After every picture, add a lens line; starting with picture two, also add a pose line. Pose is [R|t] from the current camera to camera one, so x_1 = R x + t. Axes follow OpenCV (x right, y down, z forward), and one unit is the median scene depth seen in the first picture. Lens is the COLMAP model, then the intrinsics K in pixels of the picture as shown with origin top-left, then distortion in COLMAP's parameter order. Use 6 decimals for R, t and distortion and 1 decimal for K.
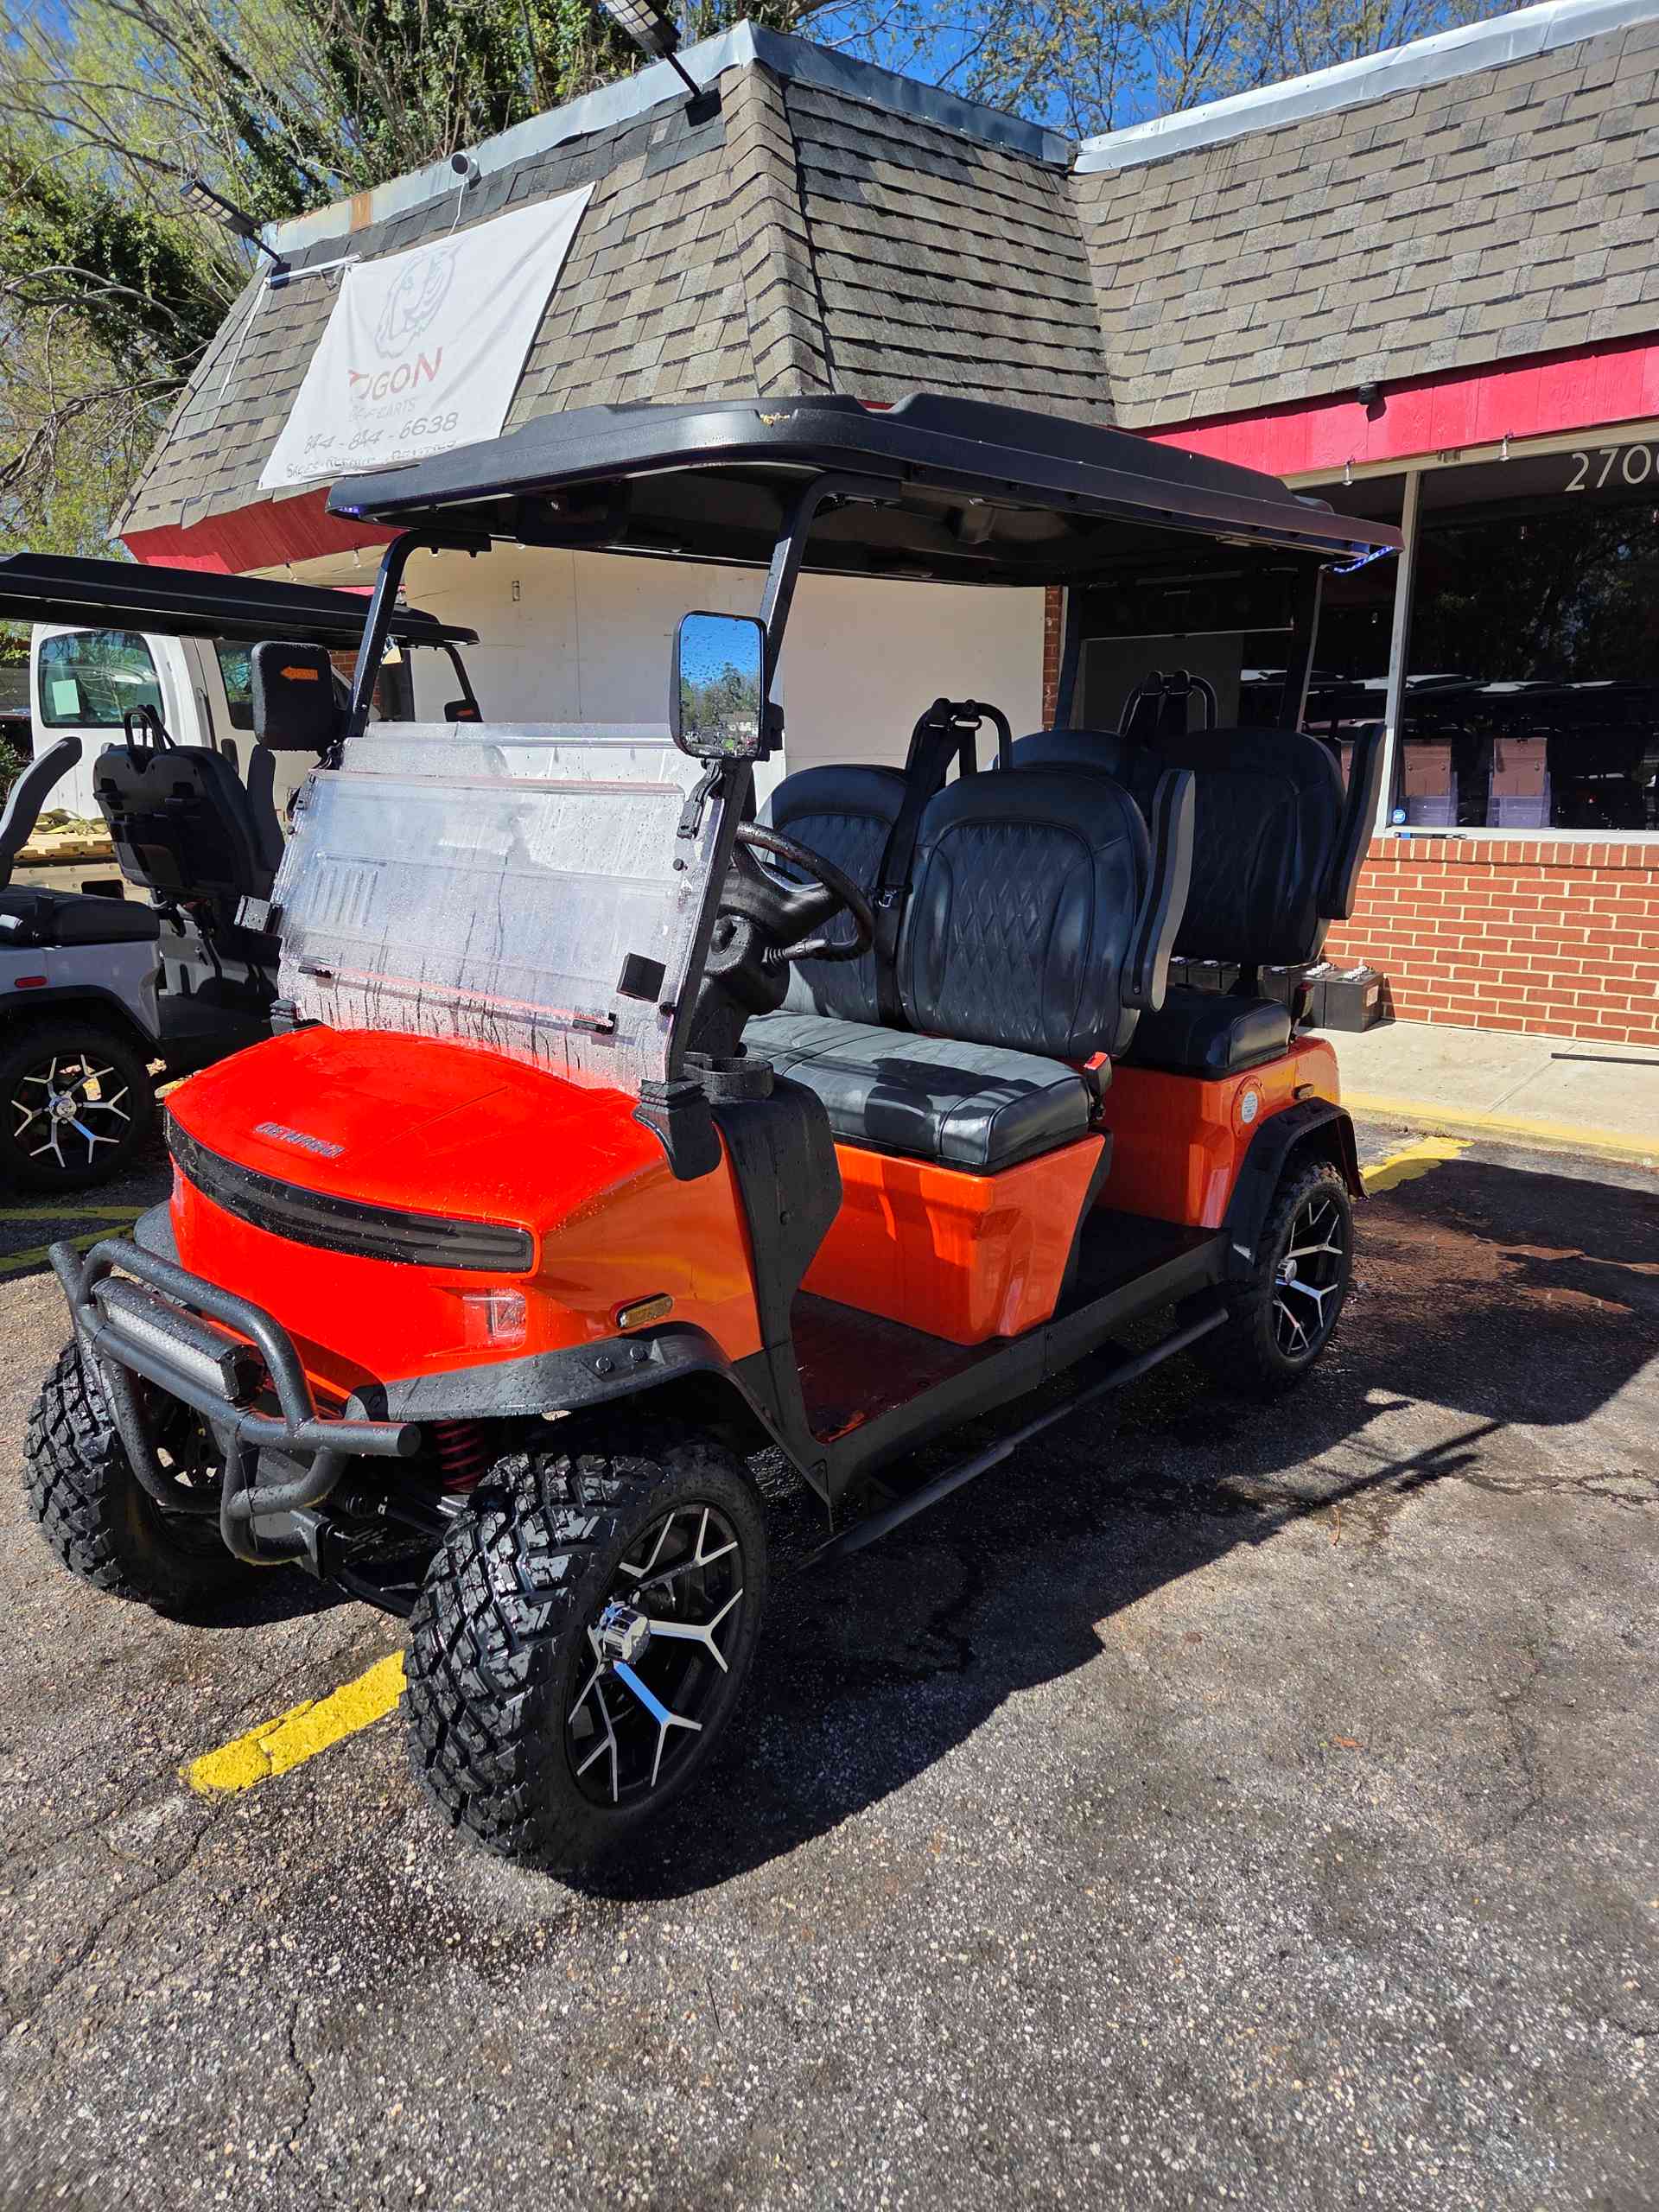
lens RADIAL K [[1449.6, 0, 829.5], [0, 1449.6, 1106.0], [0, 0, 1]] dist [0.083724, -0.062874]
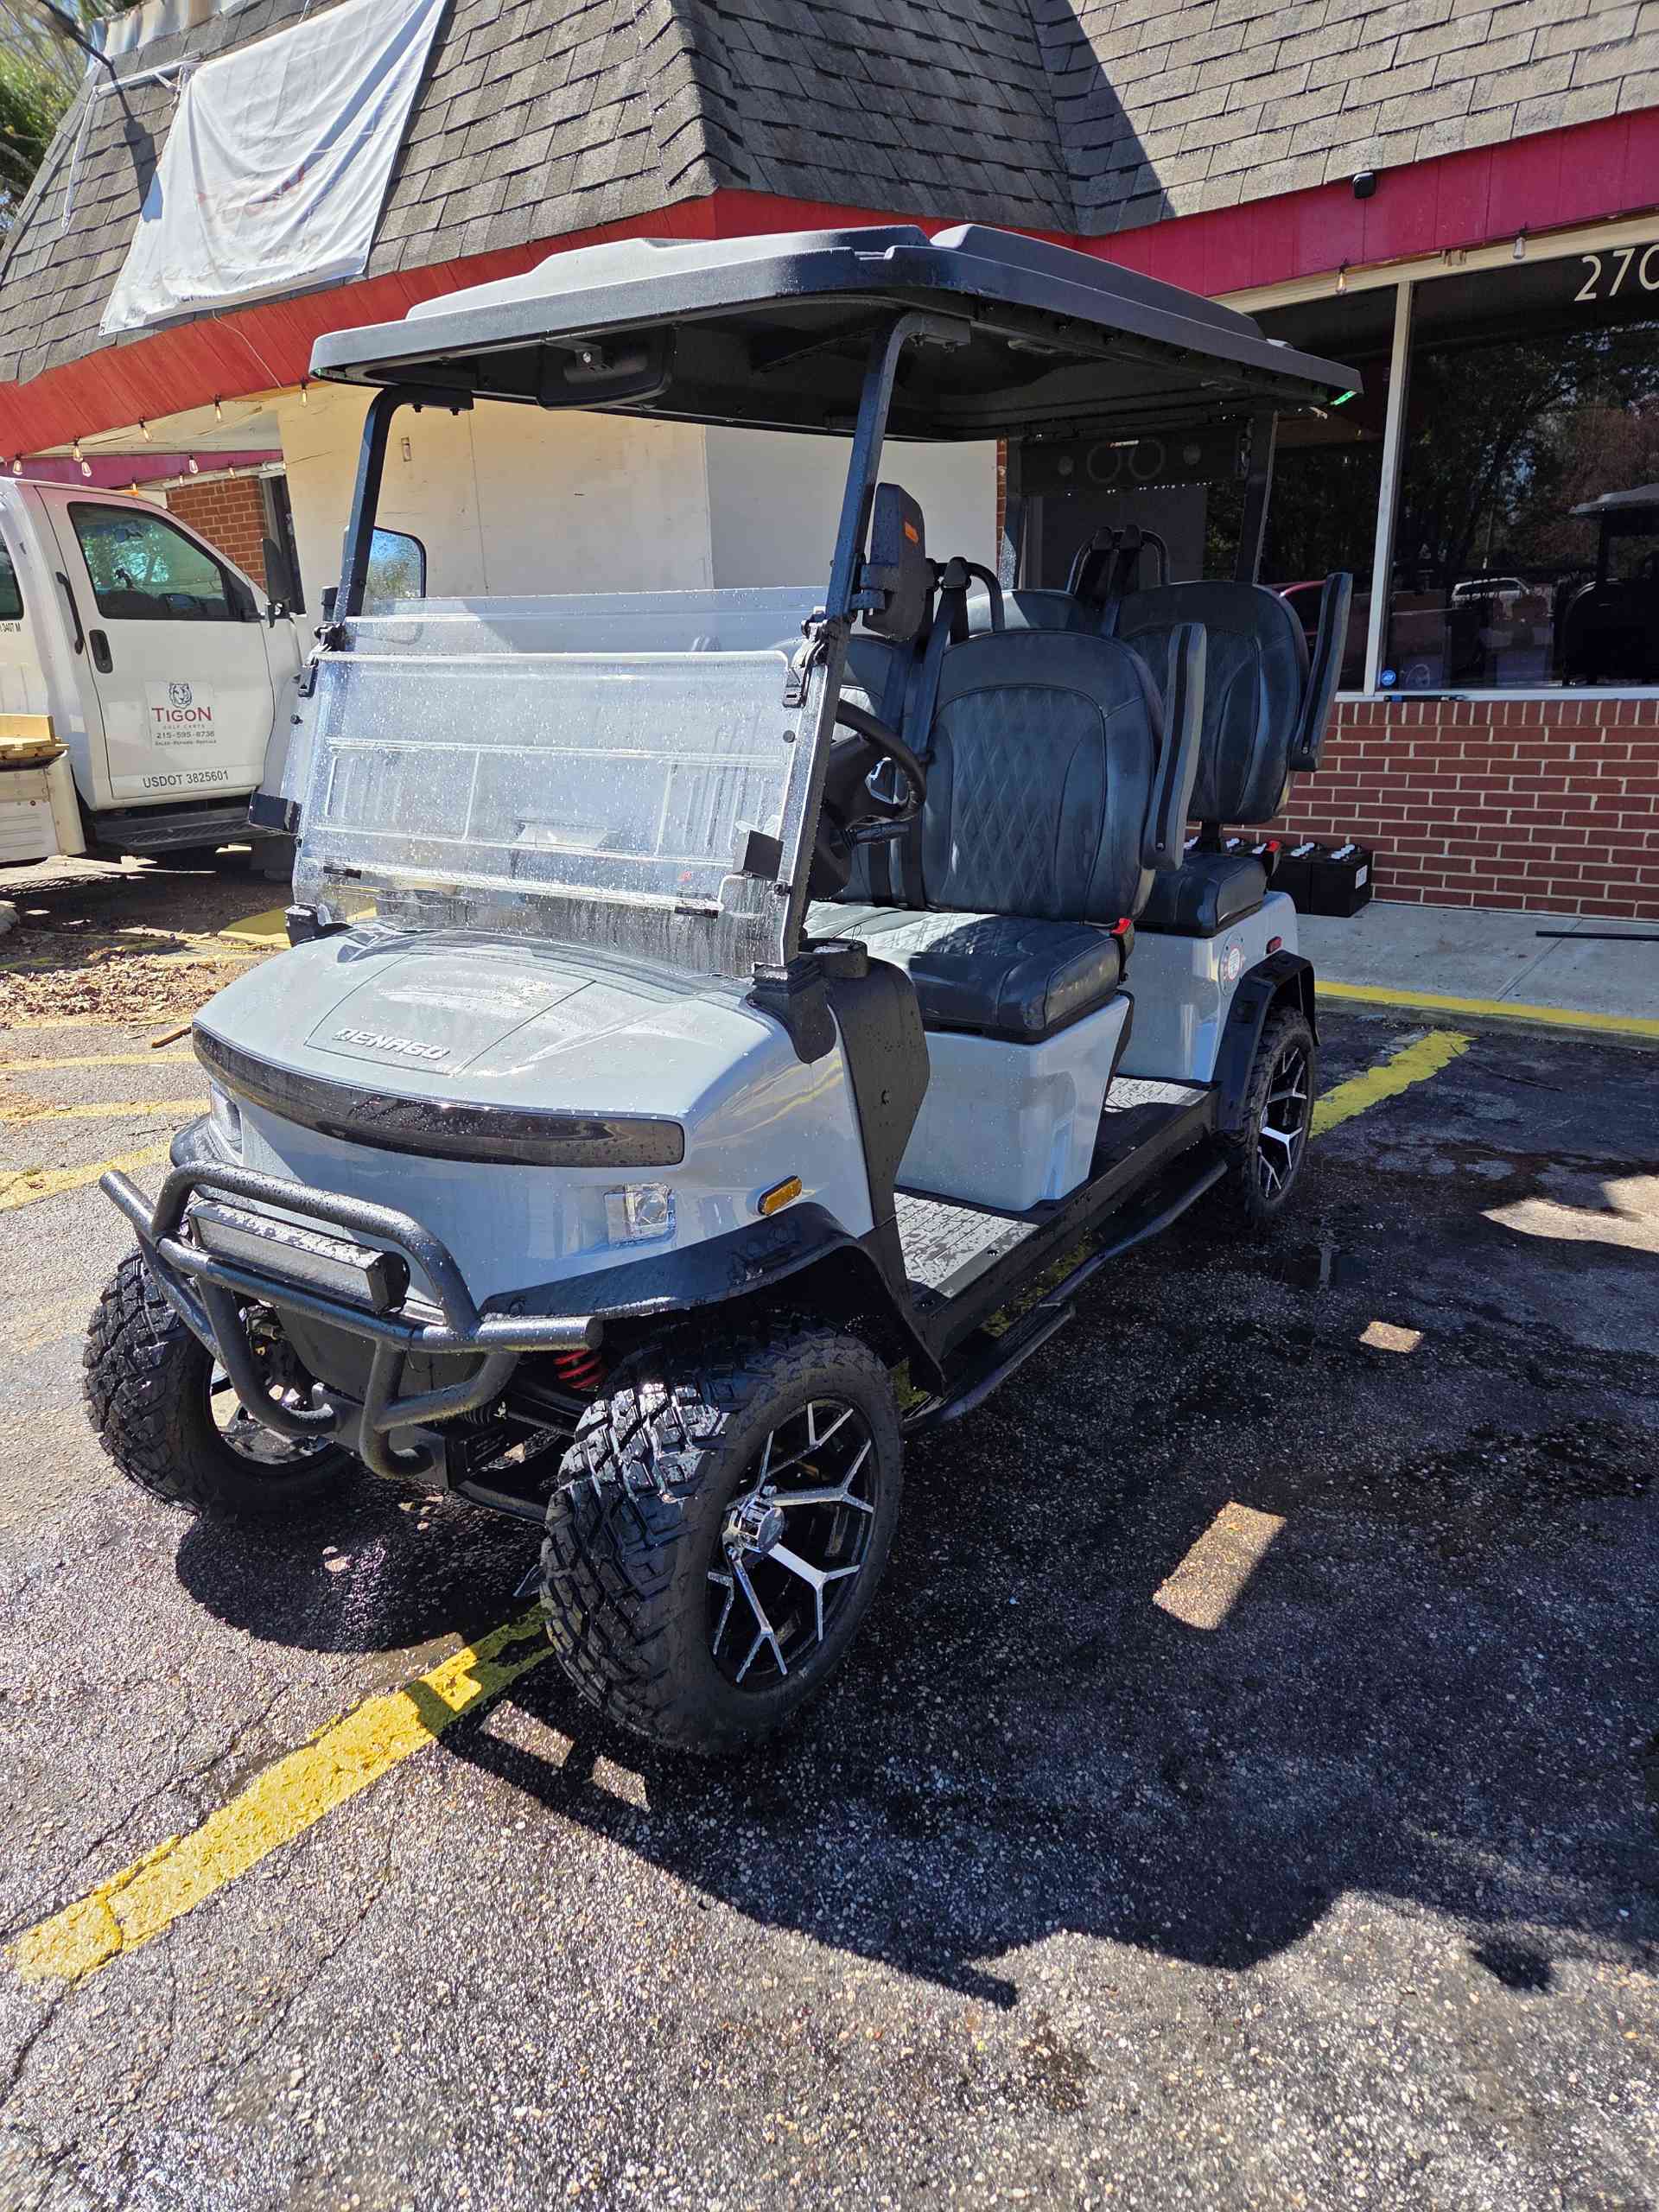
lens RADIAL K [[1447.0, 0, 820.8], [0, 1447.0, 1115.3], [0, 0, 1]] dist [0.067167, -0.047069]
pose [[0.998827, -0.039487, 0.028024, -0.003943], [0.037063, 0.995917, 0.082310, -0.016523], [-0.031160, -0.081175, 0.996213, 0.094927]]
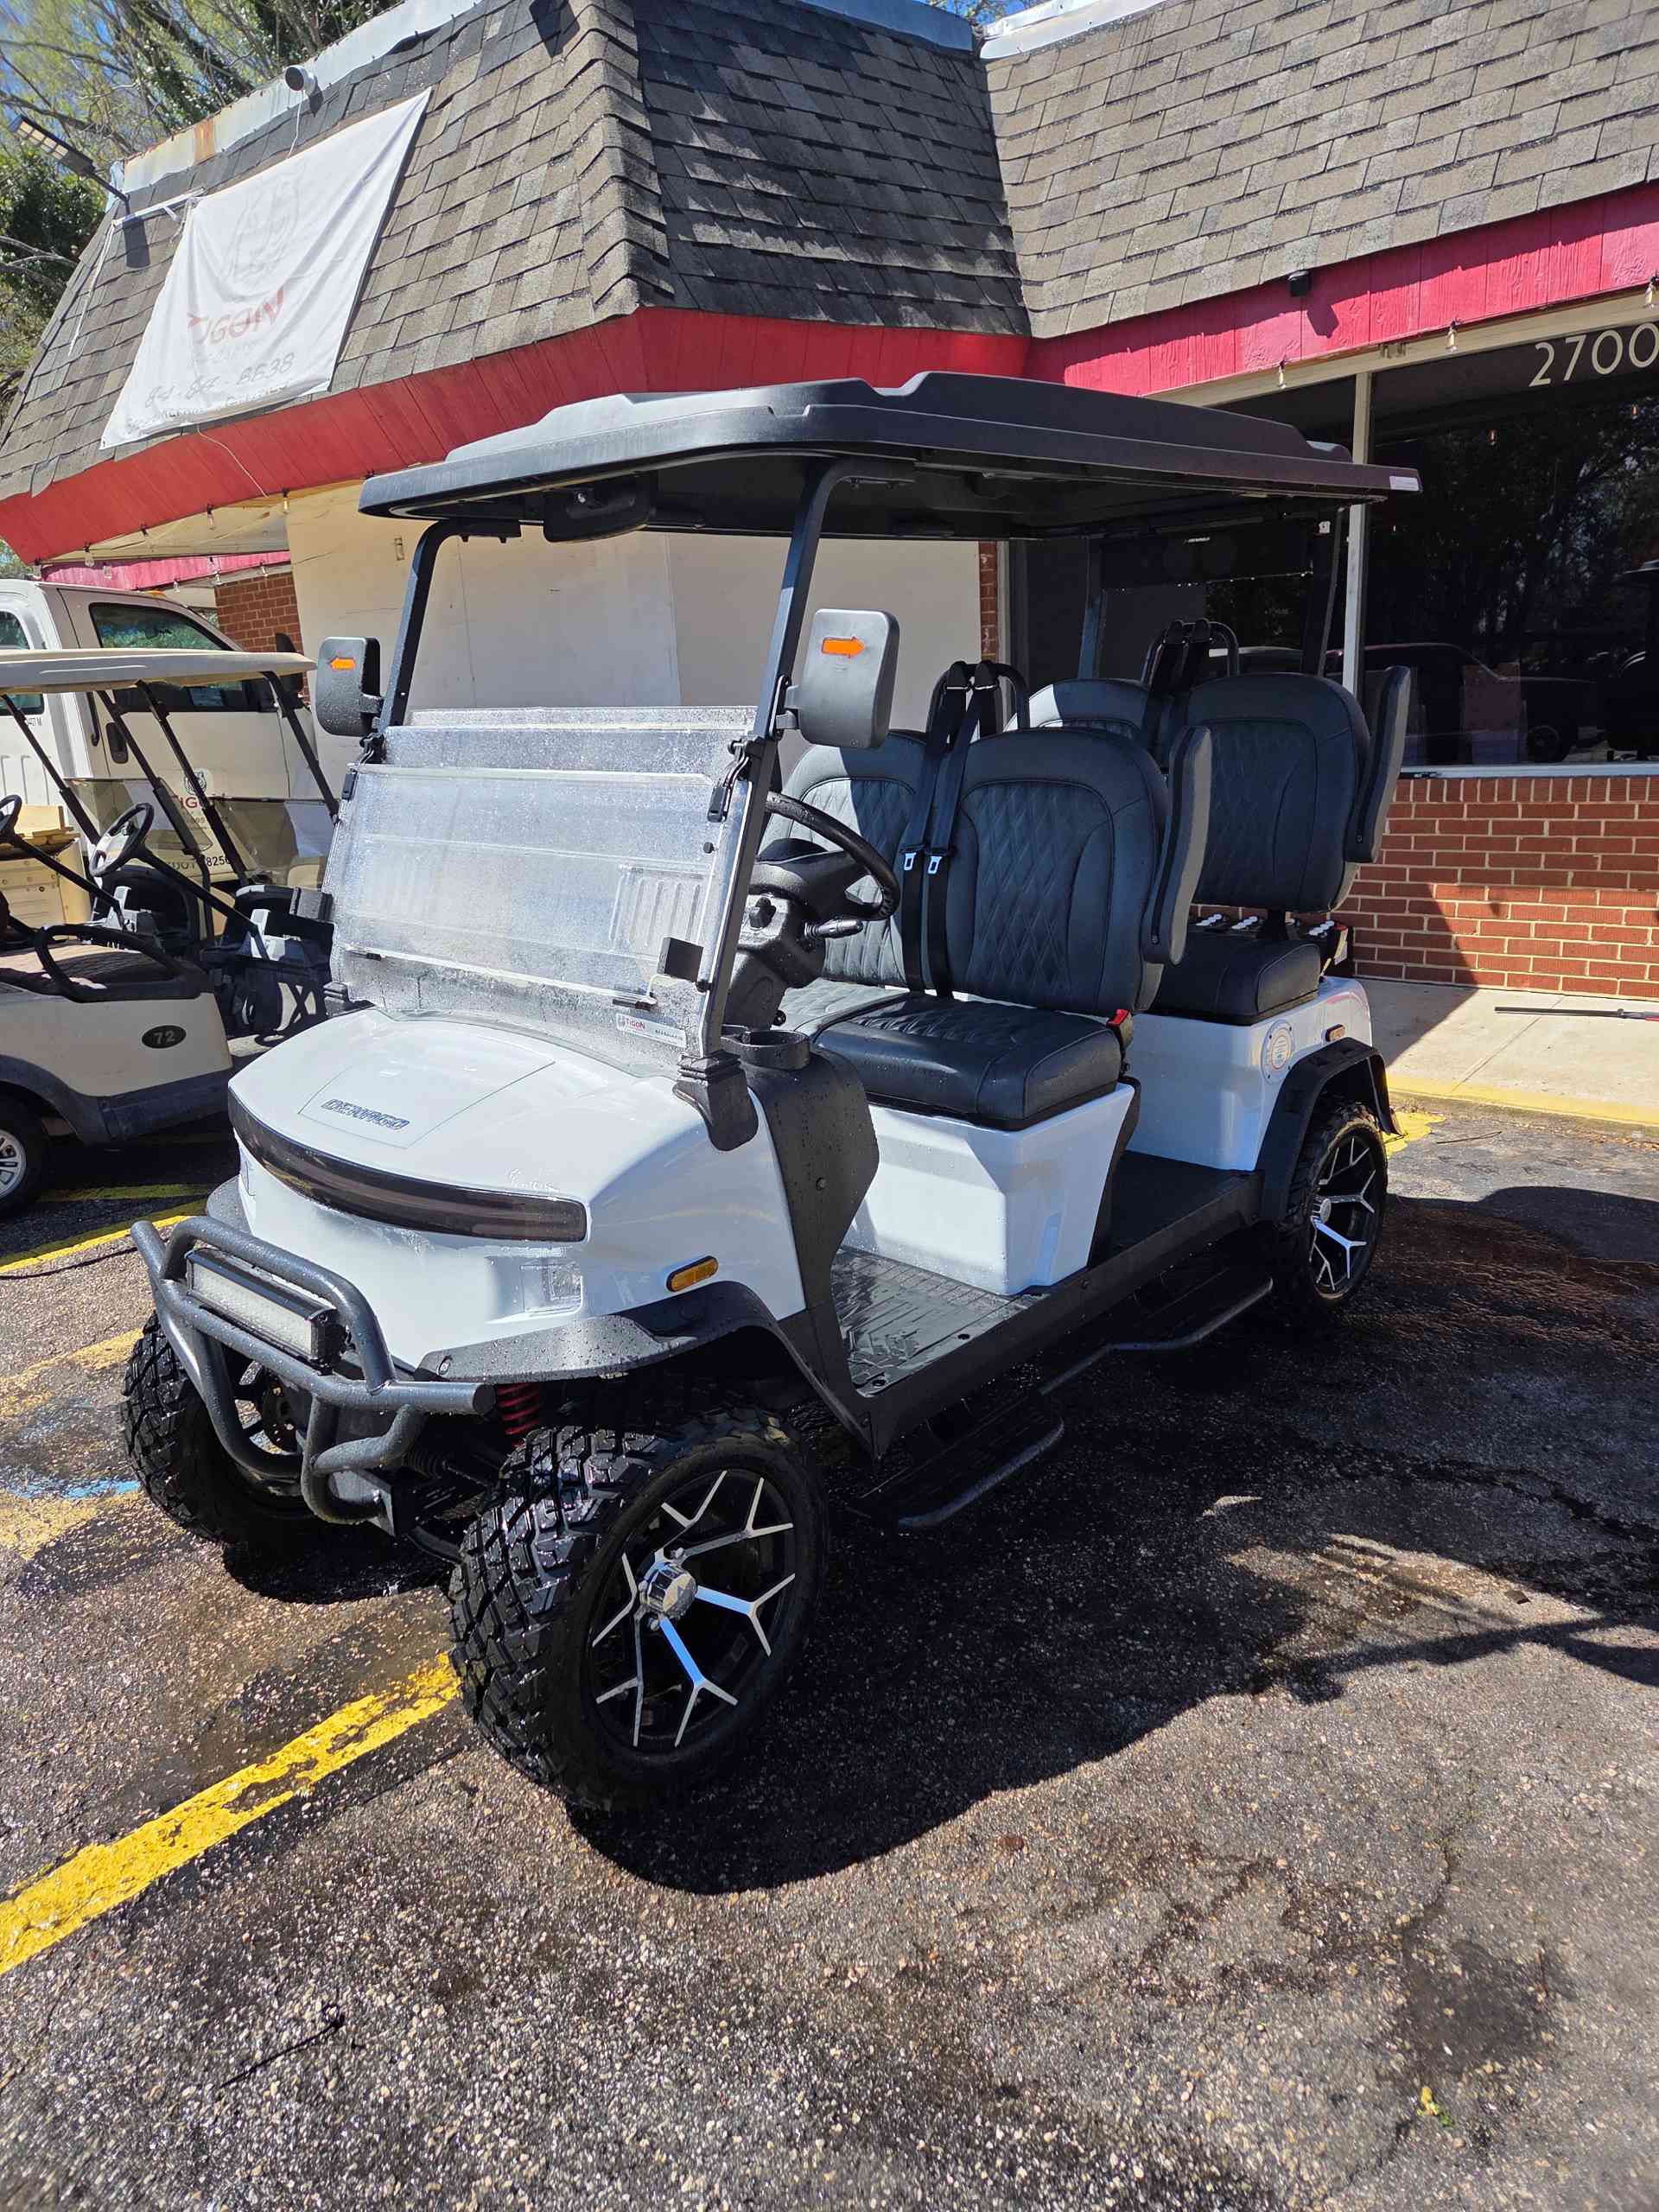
lens RADIAL K [[1443.1, 0, 846.9], [0, 1443.1, 1084.6], [0, 0, 1]] dist [0.074196, -0.052294]
pose [[0.999107, -0.040680, -0.011452, 0.084329], [0.040884, 0.998998, 0.018202, -0.026953], [0.010700, -0.018654, 0.999769, 0.103690]]
